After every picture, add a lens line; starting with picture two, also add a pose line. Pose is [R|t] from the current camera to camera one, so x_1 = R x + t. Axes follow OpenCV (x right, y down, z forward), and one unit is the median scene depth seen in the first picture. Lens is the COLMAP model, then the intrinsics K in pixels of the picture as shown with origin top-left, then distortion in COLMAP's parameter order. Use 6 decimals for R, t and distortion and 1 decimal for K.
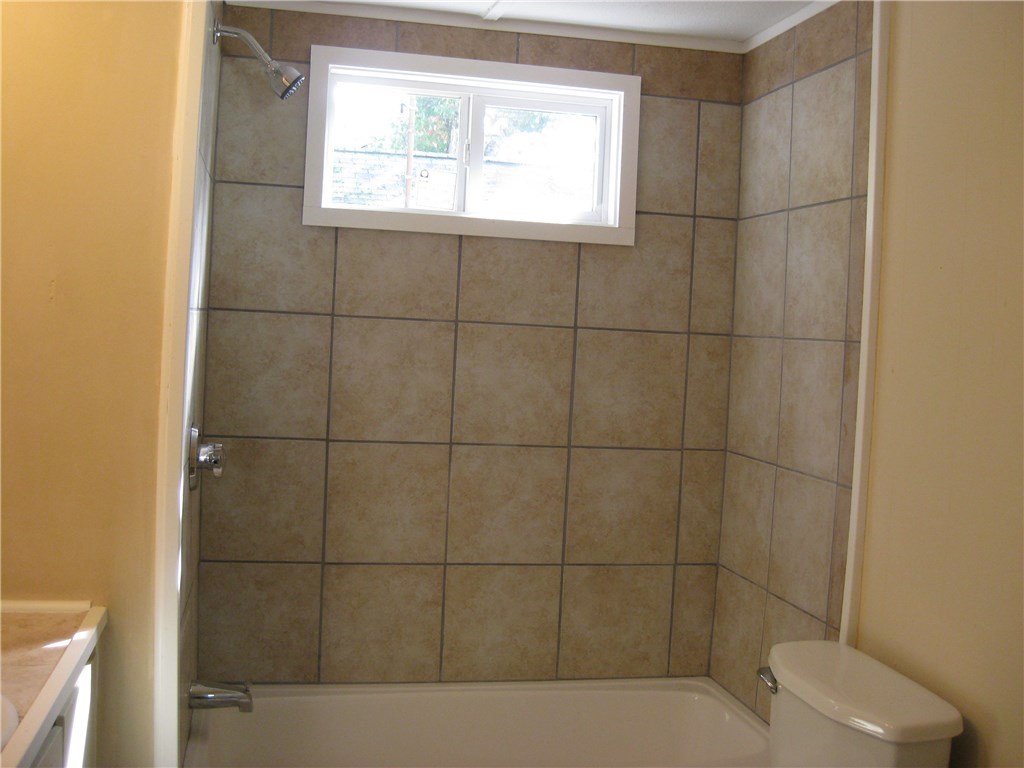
lens RADIAL K [[1121.3, 0, 514.6], [0, 1121.3, 365.1], [0, 0, 1]] dist [-0.177232, 0.124193]
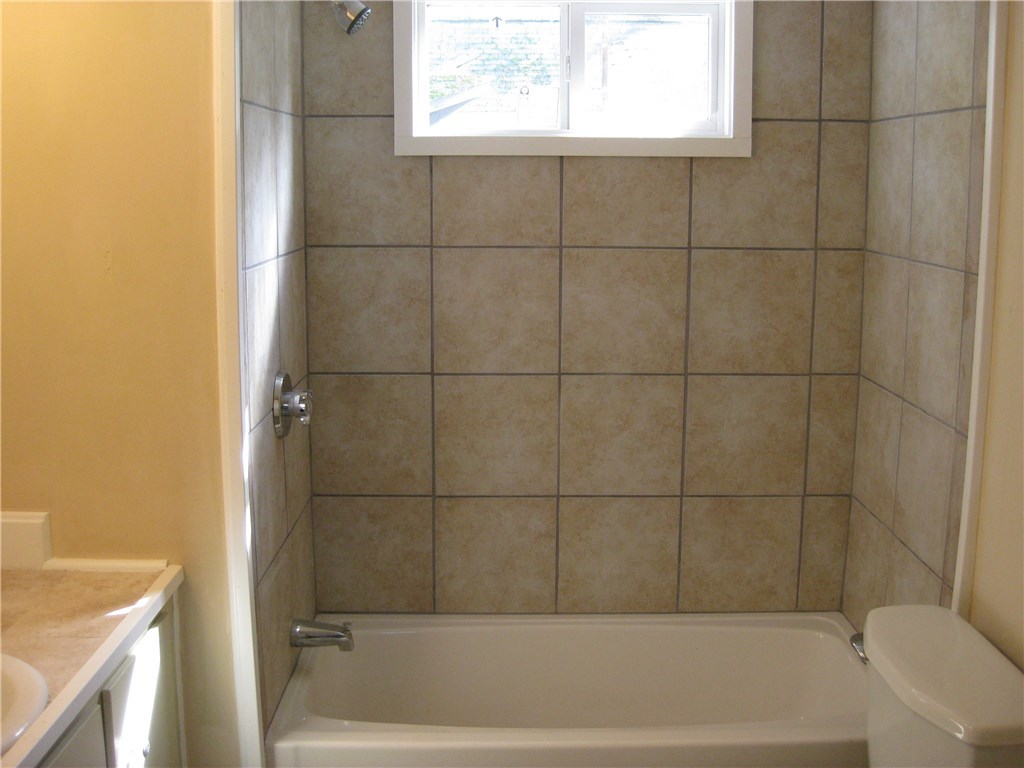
lens RADIAL K [[1121.3, 0, 514.6], [0, 1121.3, 365.1], [0, 0, 1]] dist [-0.177232, 0.124193]
pose [[0.976921, -0.011434, -0.213294, 0.112006], [0.038645, 0.991549, 0.123847, -0.059072], [0.210075, -0.129231, 0.969107, 0.056513]]
